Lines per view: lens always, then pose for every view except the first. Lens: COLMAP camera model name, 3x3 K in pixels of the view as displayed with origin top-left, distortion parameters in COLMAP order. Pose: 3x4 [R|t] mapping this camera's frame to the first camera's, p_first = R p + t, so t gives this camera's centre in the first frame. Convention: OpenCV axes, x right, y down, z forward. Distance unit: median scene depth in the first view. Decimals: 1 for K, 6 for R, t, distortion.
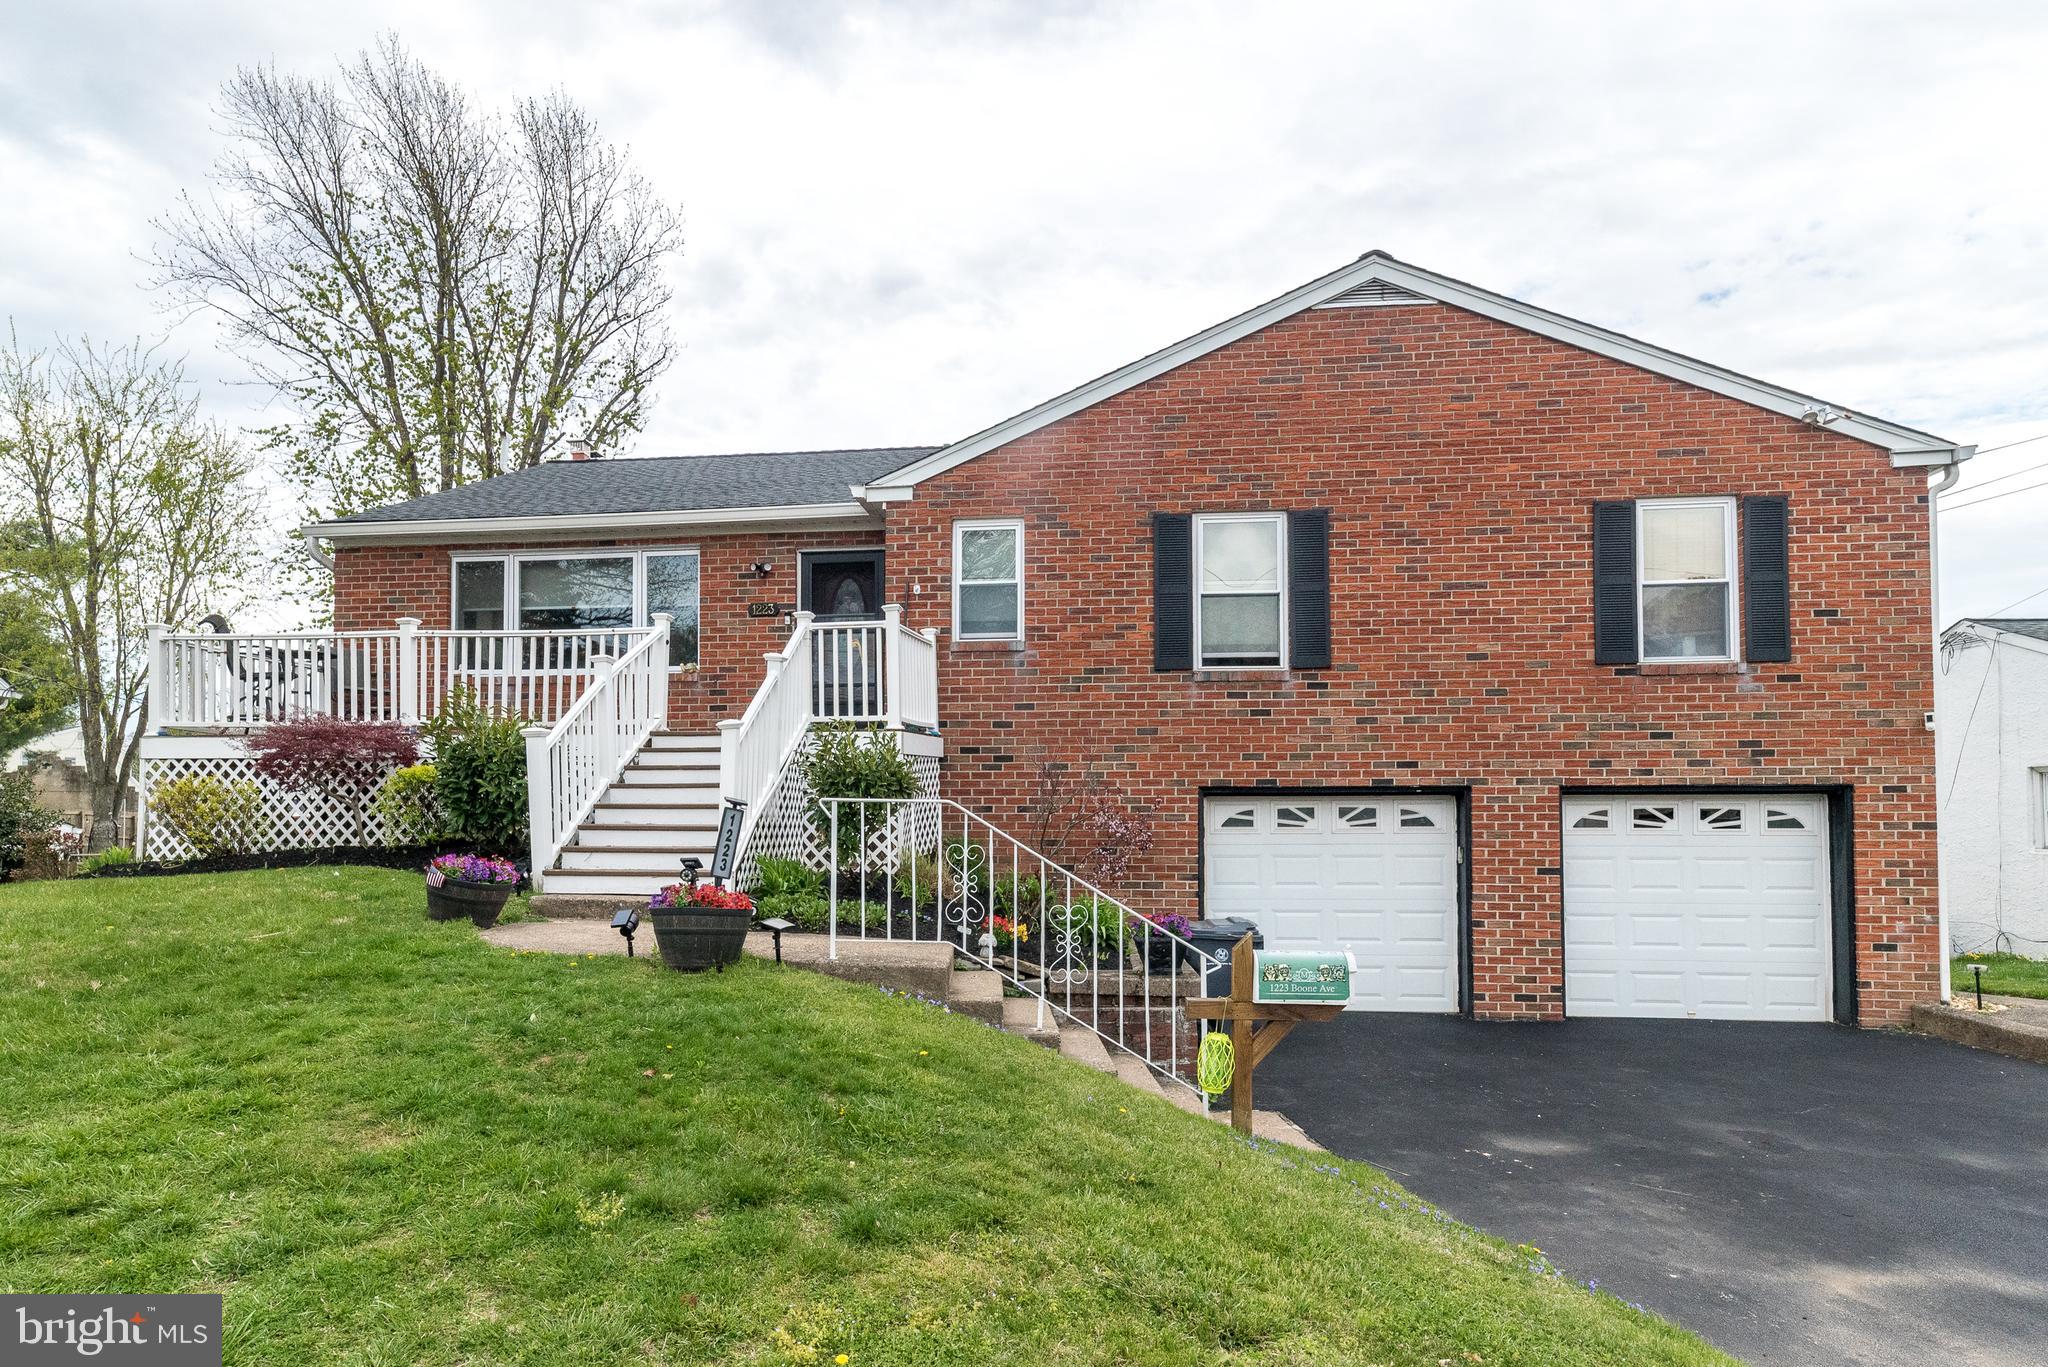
lens RADIAL K [[868.5, 0, 1022.3], [0, 868.5, 713.6], [0, 0, 1]] dist [0.008915, 0.000844]
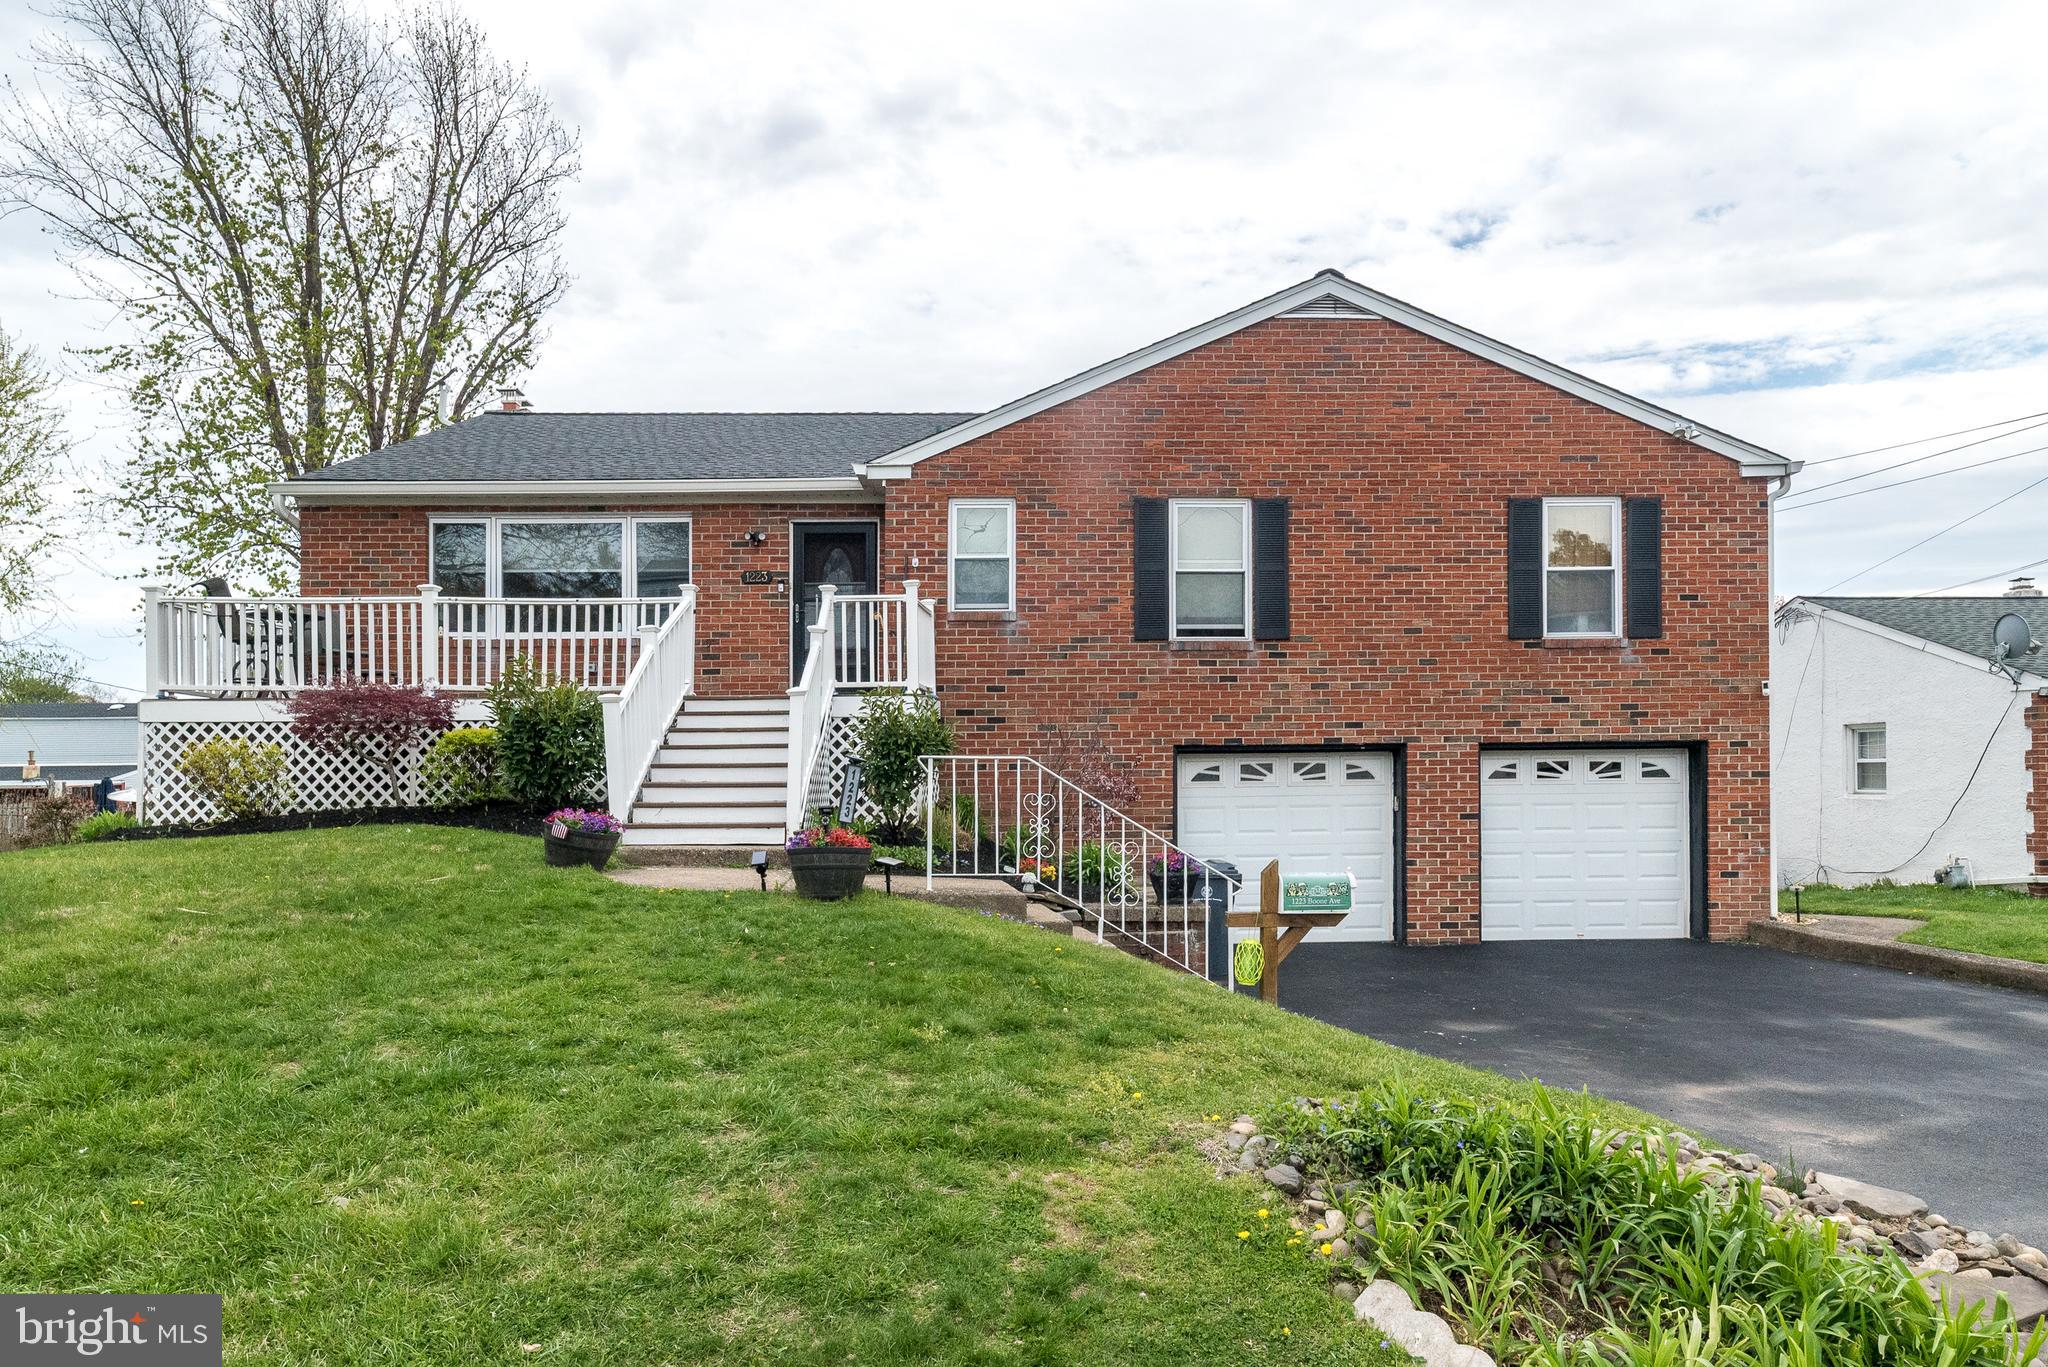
lens RADIAL K [[898.3, 0, 1024.0], [0, 898.3, 683.5], [0, 0, 1]] dist [0.002017, 0.008742]
pose [[0.994003, 0.002438, 0.109326, -0.113750], [-0.003955, 0.999899, 0.013663, -0.009955], [-0.109281, -0.014014, 0.993912, -0.120295]]
